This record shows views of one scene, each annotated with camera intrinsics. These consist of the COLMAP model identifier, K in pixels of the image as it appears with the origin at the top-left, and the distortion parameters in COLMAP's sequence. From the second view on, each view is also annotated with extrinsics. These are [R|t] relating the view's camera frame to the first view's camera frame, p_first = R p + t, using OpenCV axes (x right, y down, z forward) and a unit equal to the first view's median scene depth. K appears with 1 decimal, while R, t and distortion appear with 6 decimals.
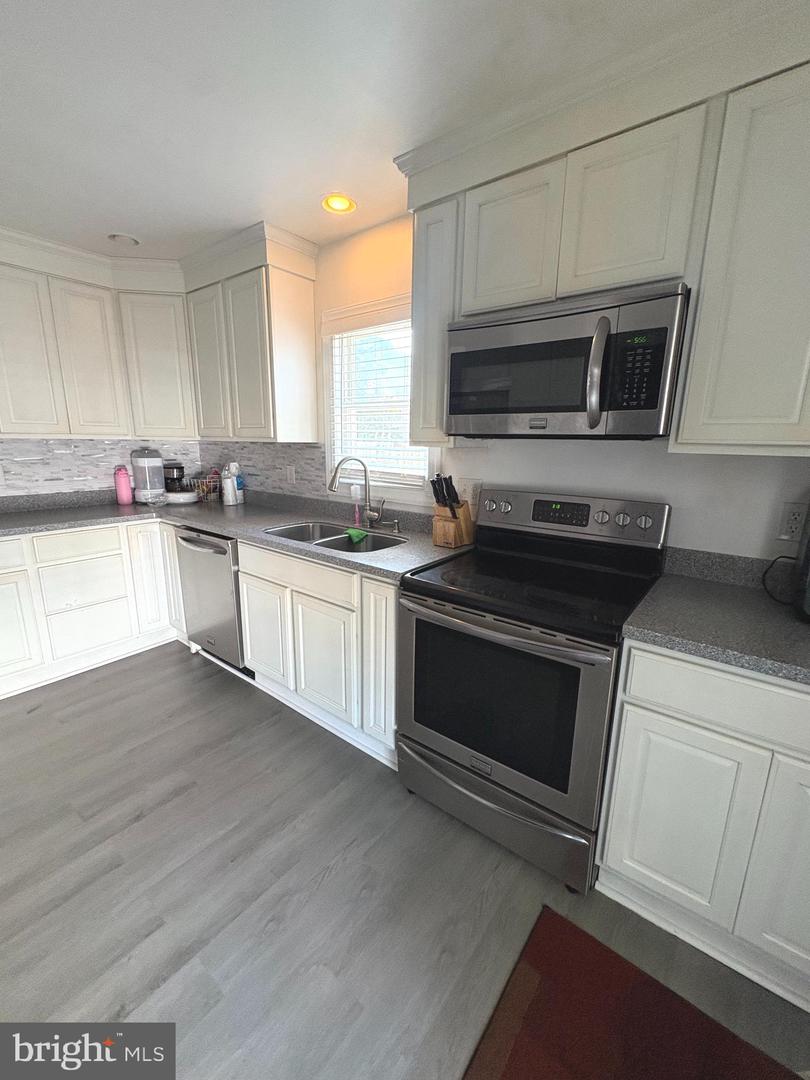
lens RADIAL K [[437.1, 0, 402.1], [0, 437.1, 539.7], [0, 0, 1]] dist [0.000686, -0.000103]
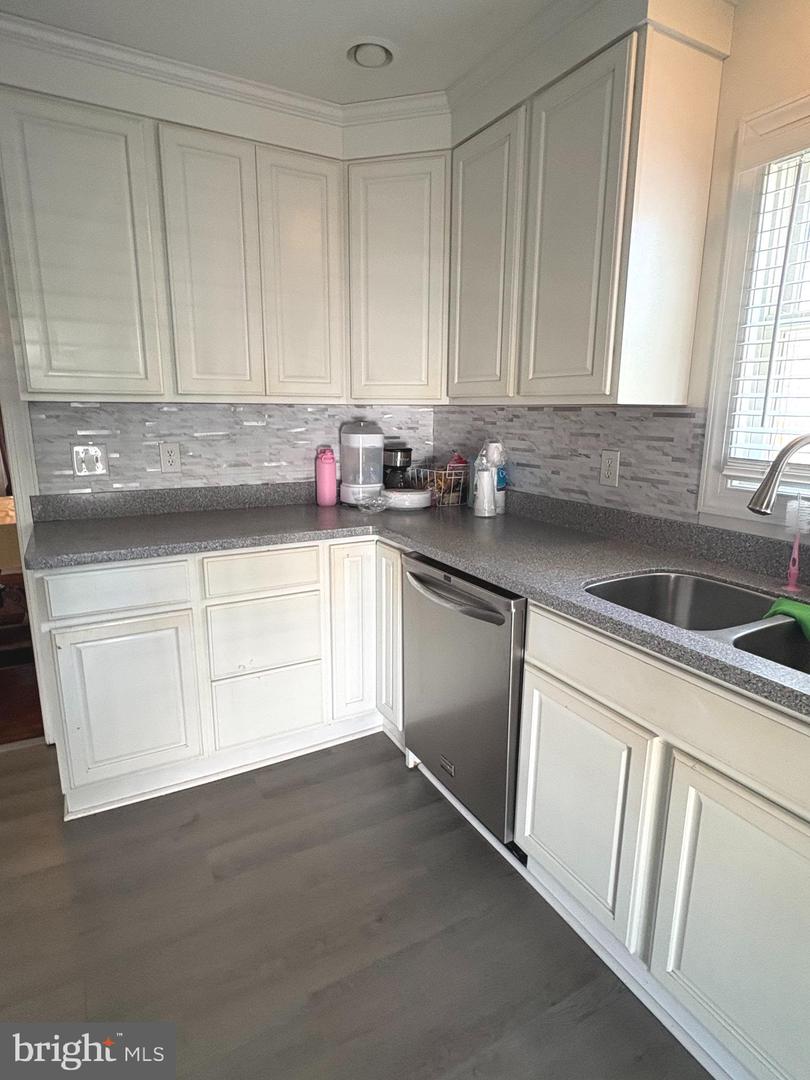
lens RADIAL K [[584.3, 0, 406.0], [0, 584.3, 539.4], [0, 0, 1]] dist [-0.008732, 0.000340]
pose [[0.921389, 0.076476, -0.381044, -0.215597], [-0.080353, 0.996750, 0.005750, -0.050998], [0.380245, 0.025320, 0.924539, 0.278844]]
